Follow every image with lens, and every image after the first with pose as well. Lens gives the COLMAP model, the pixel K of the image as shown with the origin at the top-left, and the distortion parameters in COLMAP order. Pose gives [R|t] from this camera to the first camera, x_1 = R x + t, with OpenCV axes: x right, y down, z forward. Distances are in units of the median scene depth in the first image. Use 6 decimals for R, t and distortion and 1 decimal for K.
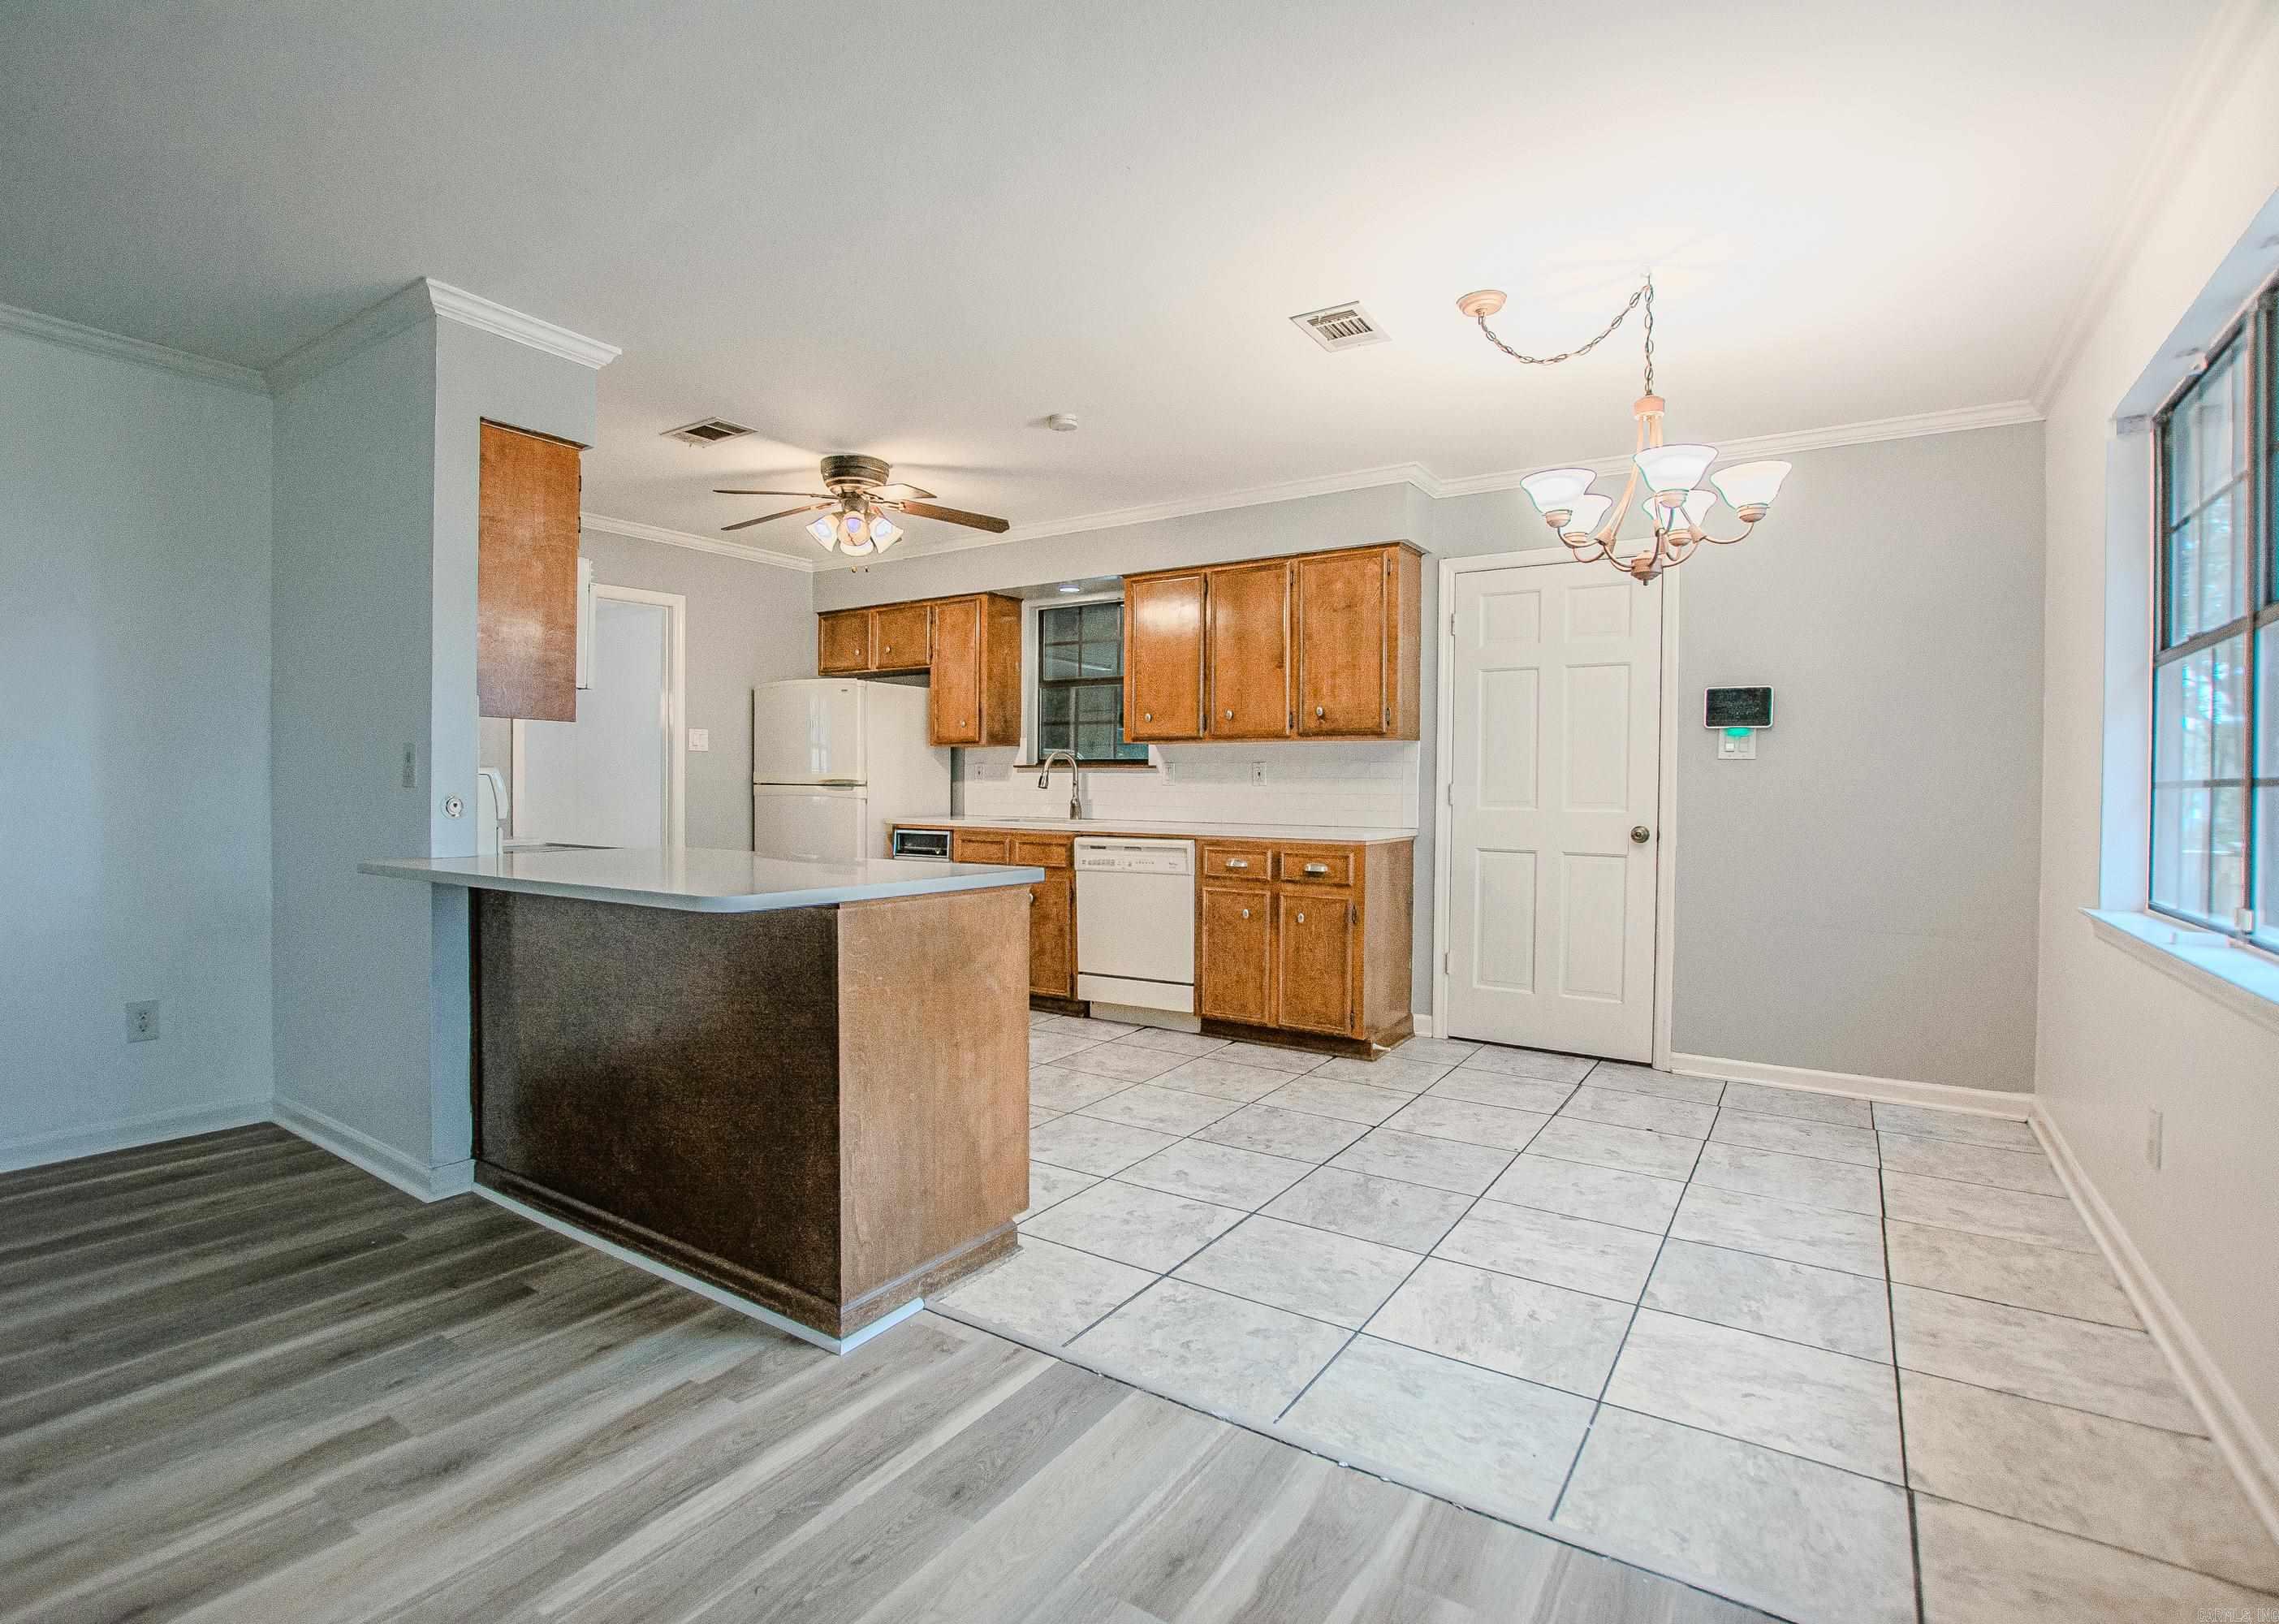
lens RADIAL K [[1103.5, 0, 1085.4], [0, 1103.5, 796.8], [0, 0, 1]] dist [-0.035210, 0.002273]
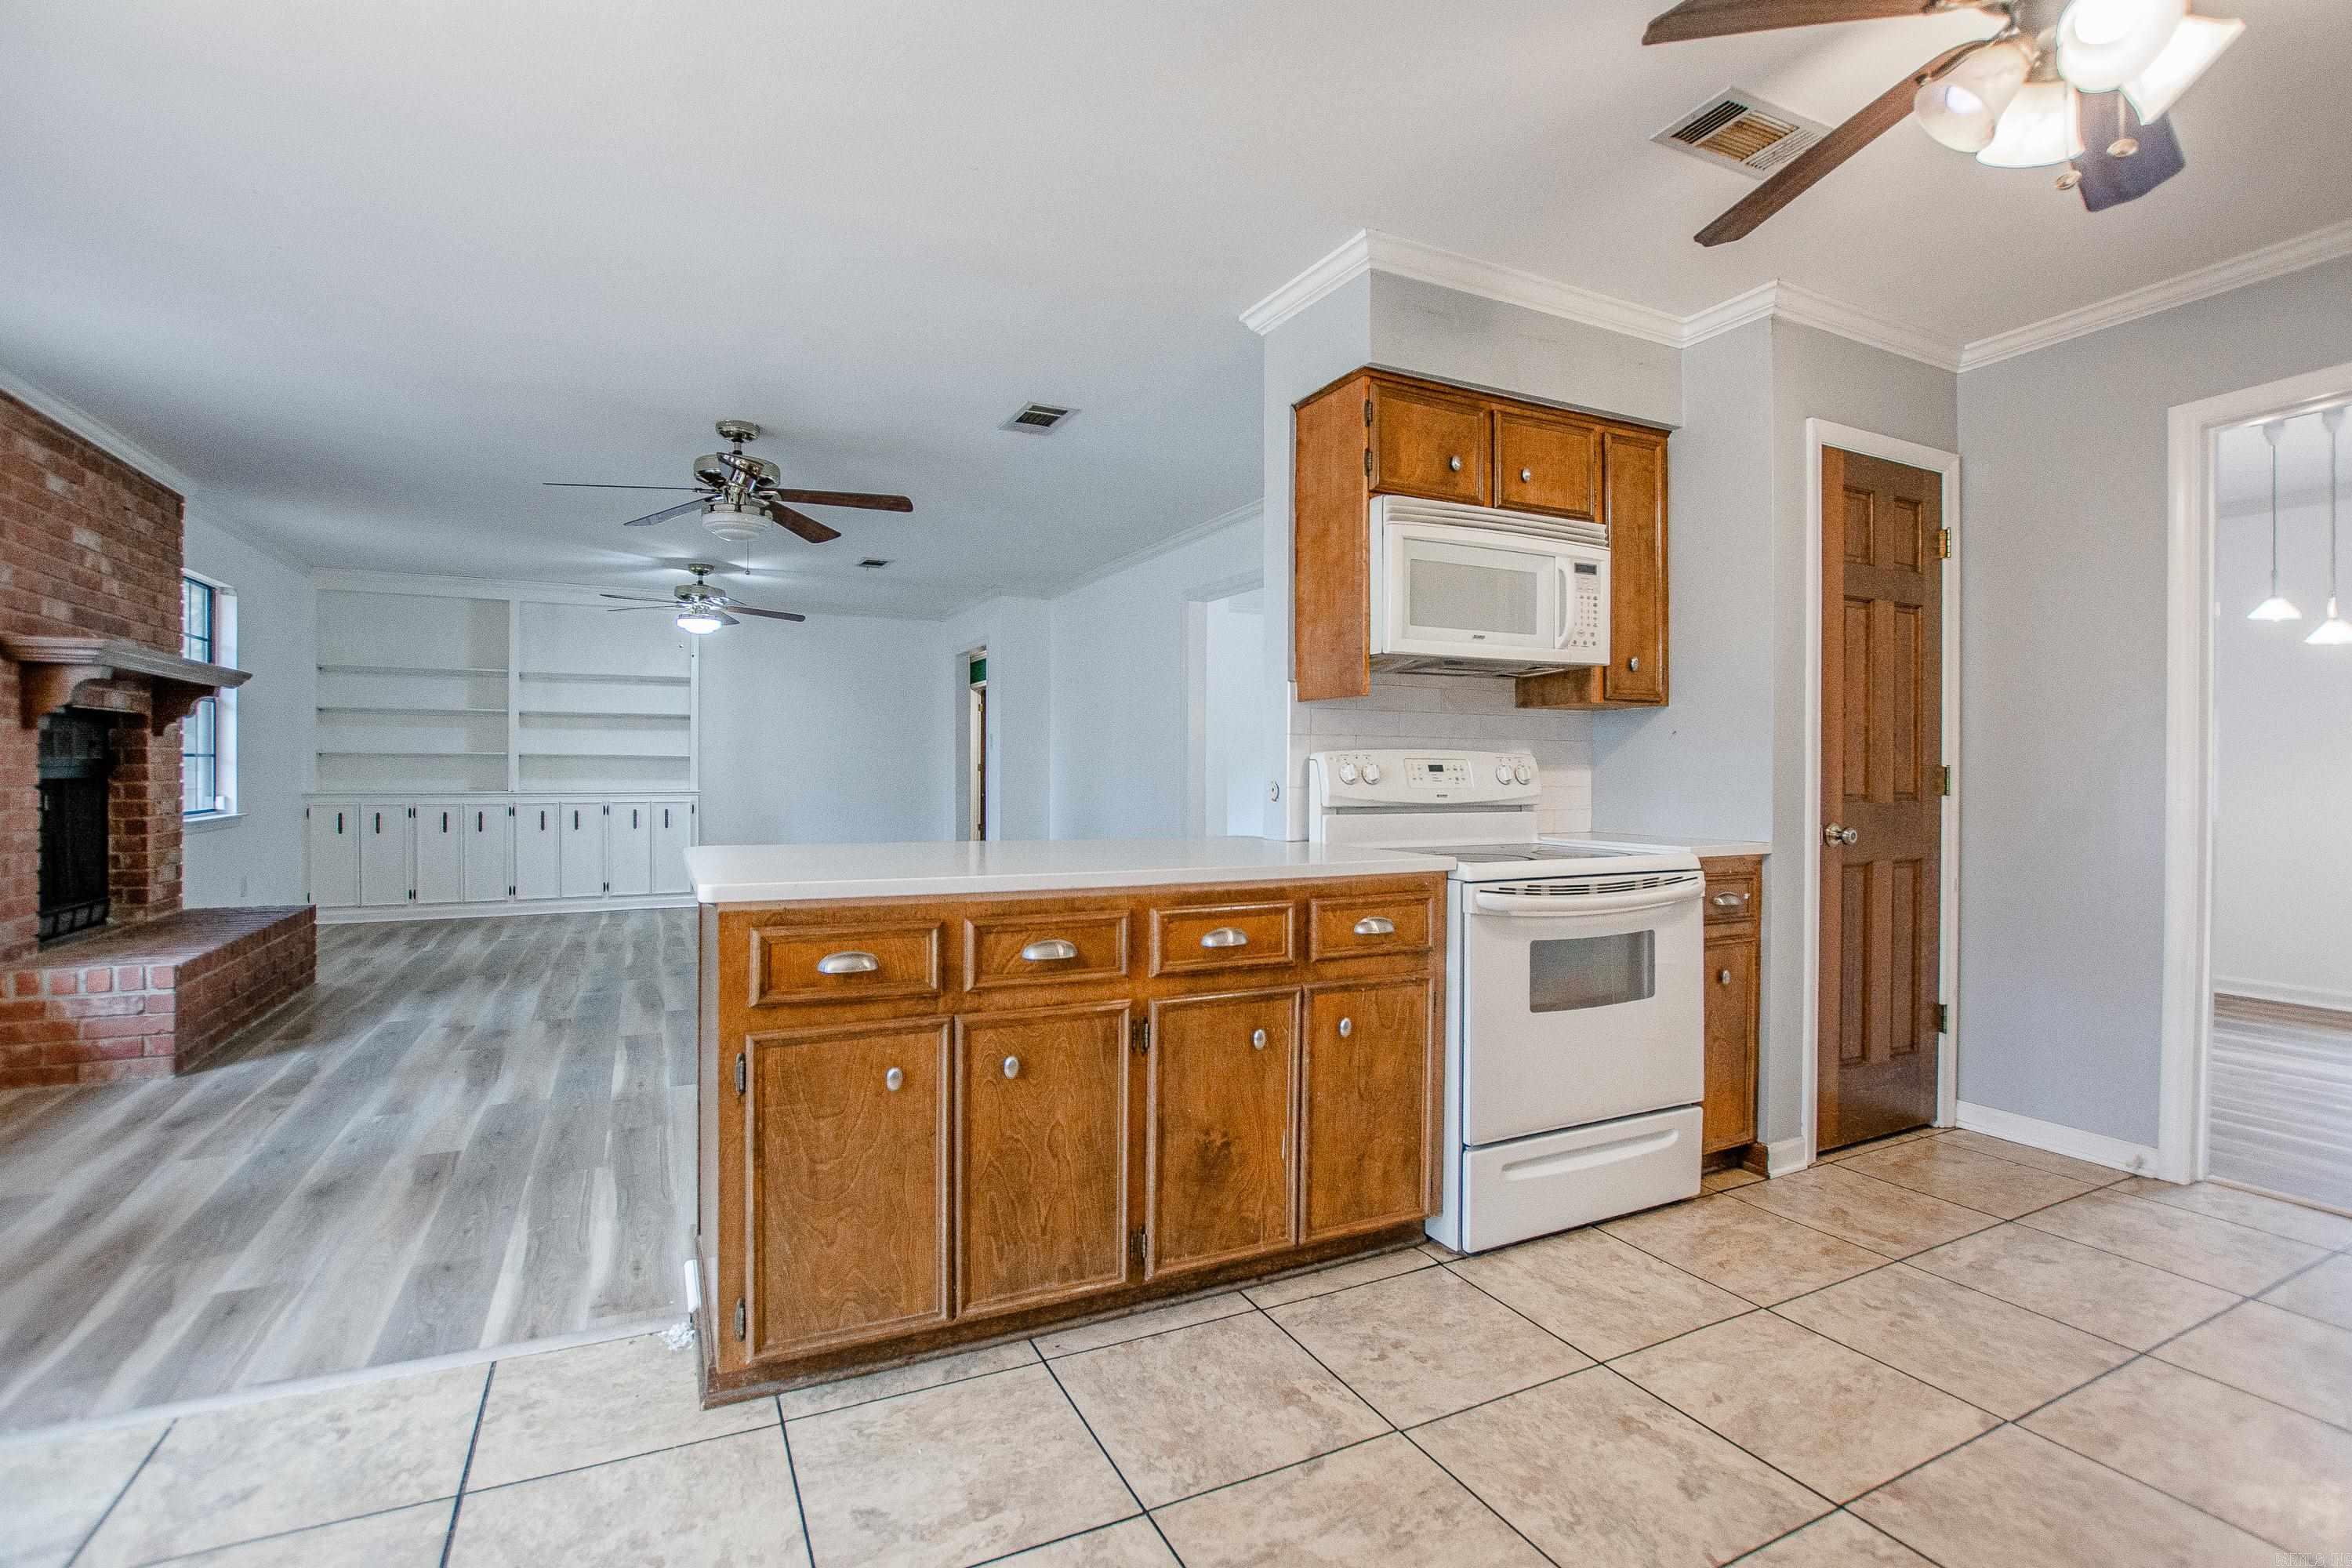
lens RADIAL K [[1045.7, 0, 1158.5], [0, 1045.7, 776.1], [0, 0, 1]] dist [-0.028817, 0.002037]
pose [[-0.493172, -0.006683, -0.869906, 0.206881], [-0.017083, 0.999852, 0.002003, -0.003769], [0.869764, 0.015849, -0.493213, 0.860893]]
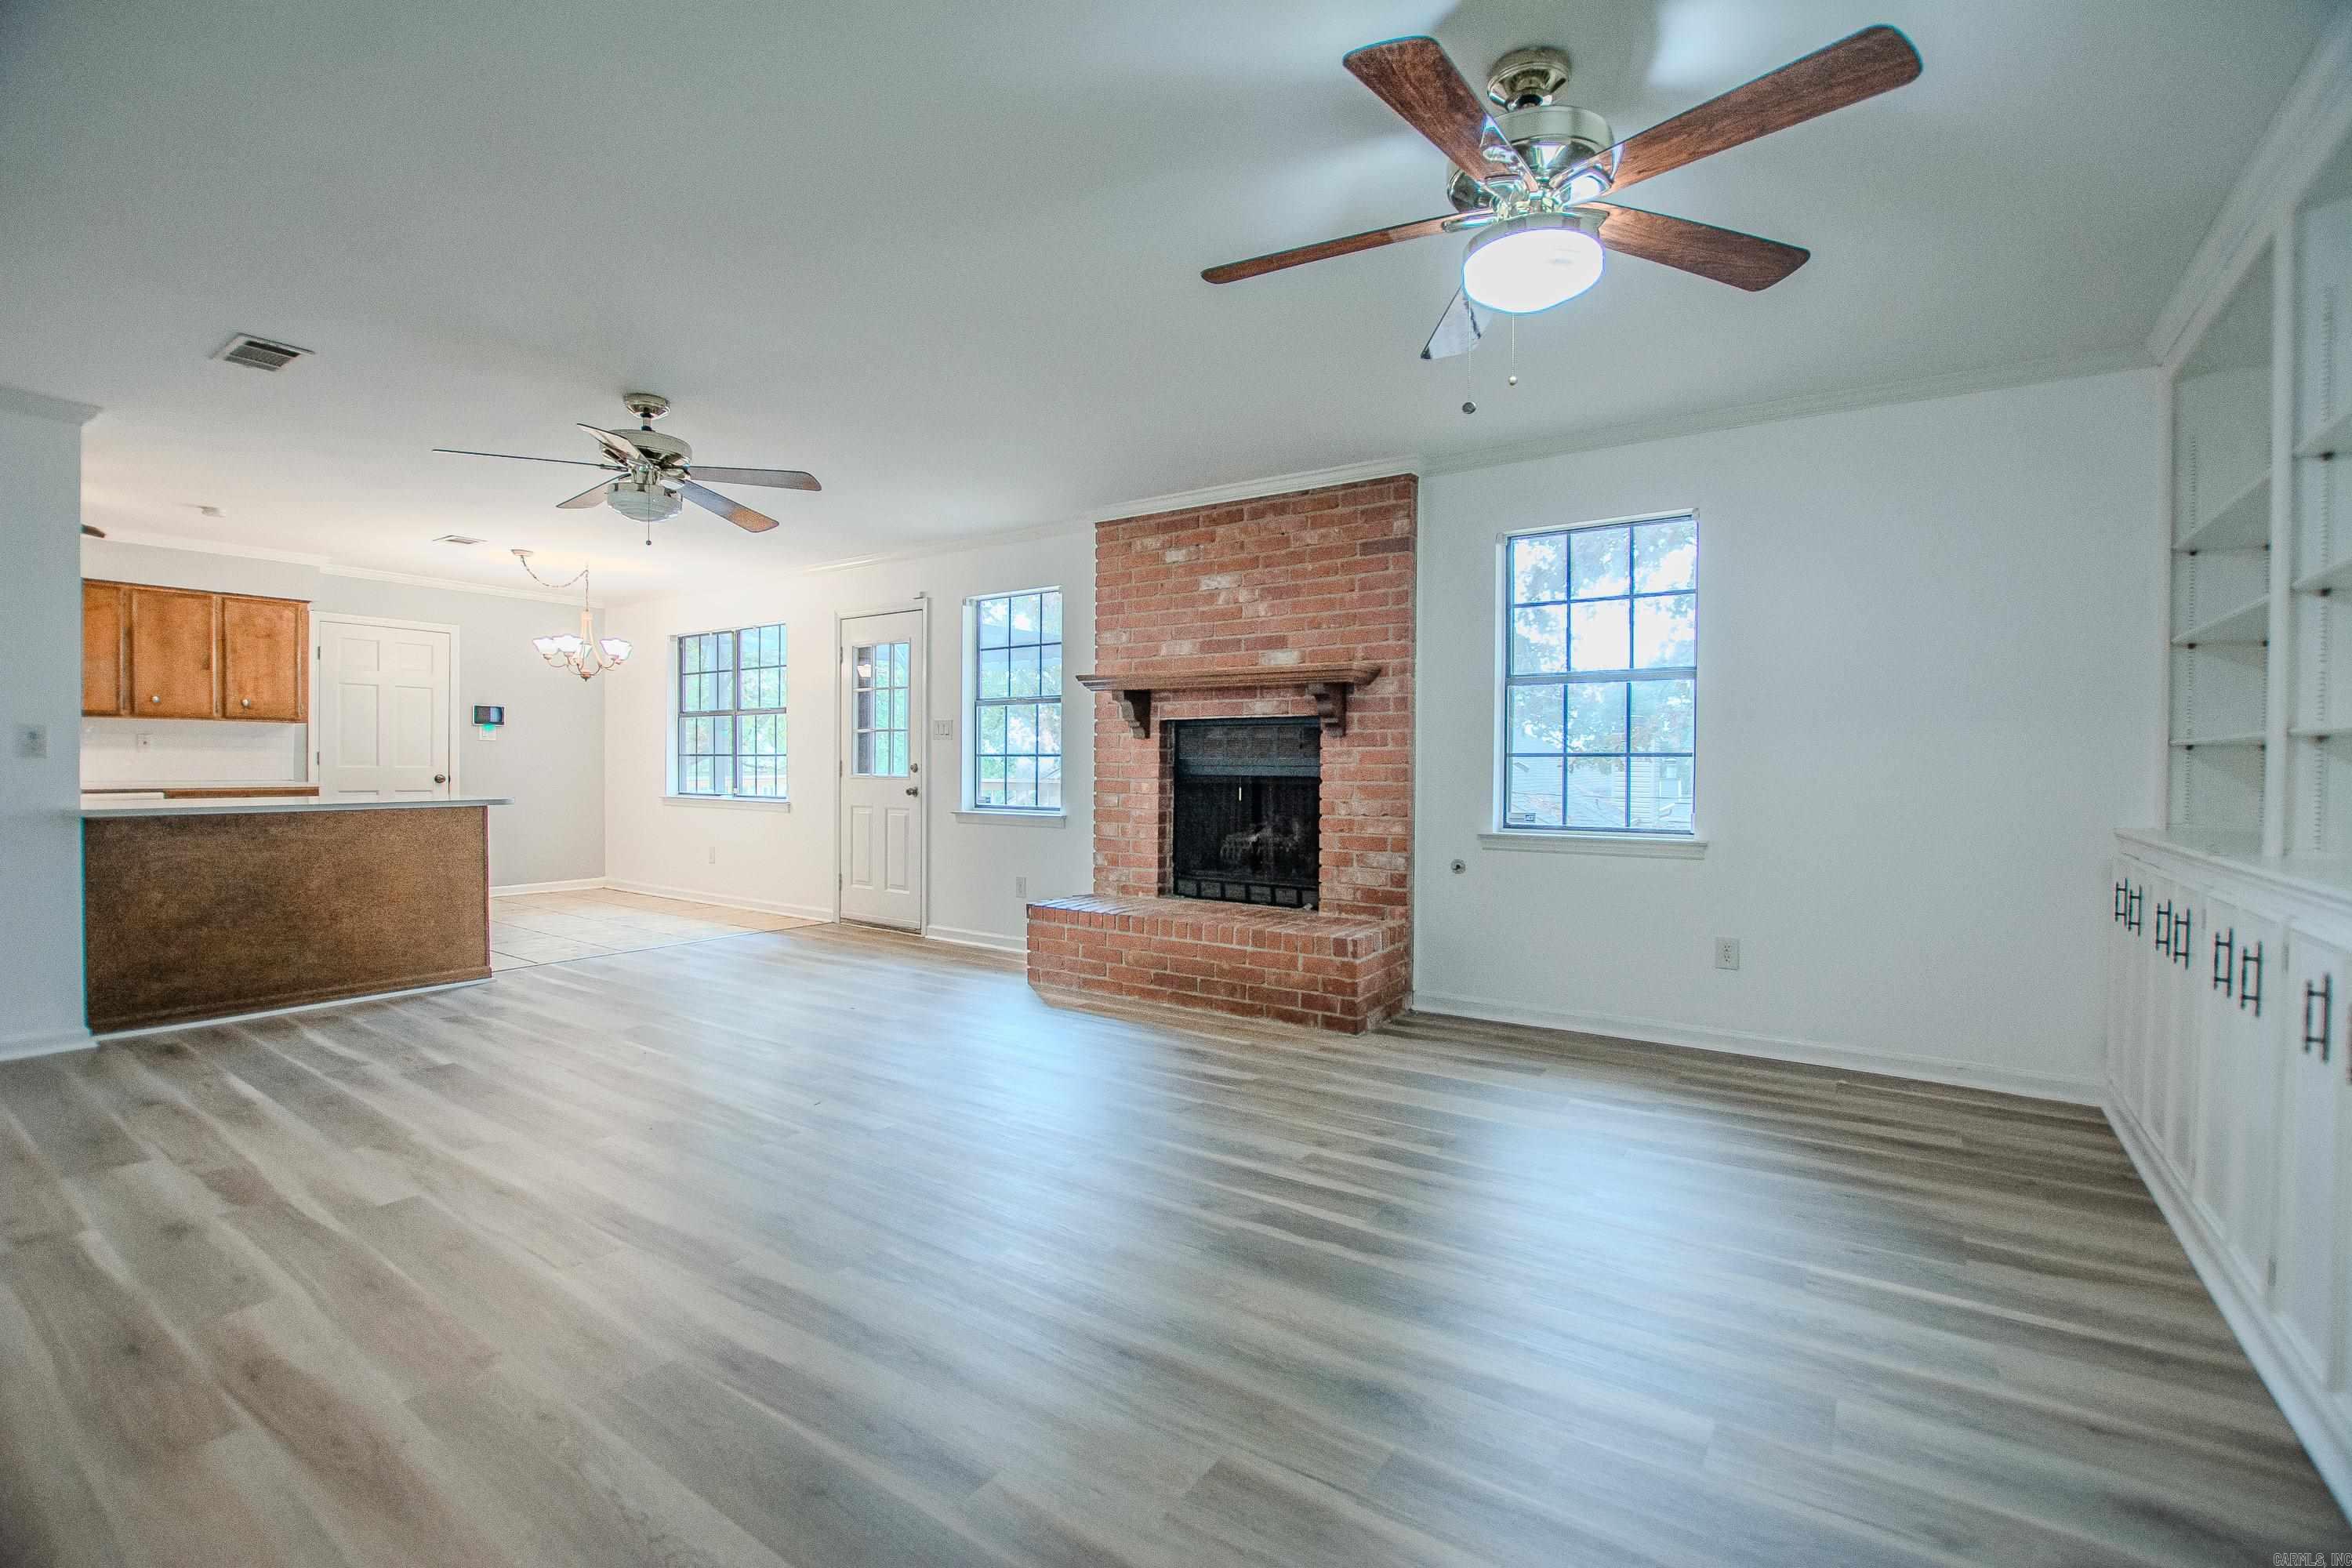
lens RADIAL K [[1045.7, 0, 1179.9], [0, 1045.7, 765.9], [0, 0, 1]] dist [-0.028817, 0.002037]
pose [[0.002064, -0.011657, 0.999930, -1.160094], [0.000195, 0.999932, 0.011656, -0.007984], [-0.999998, 0.000171, 0.002066, -0.263826]]
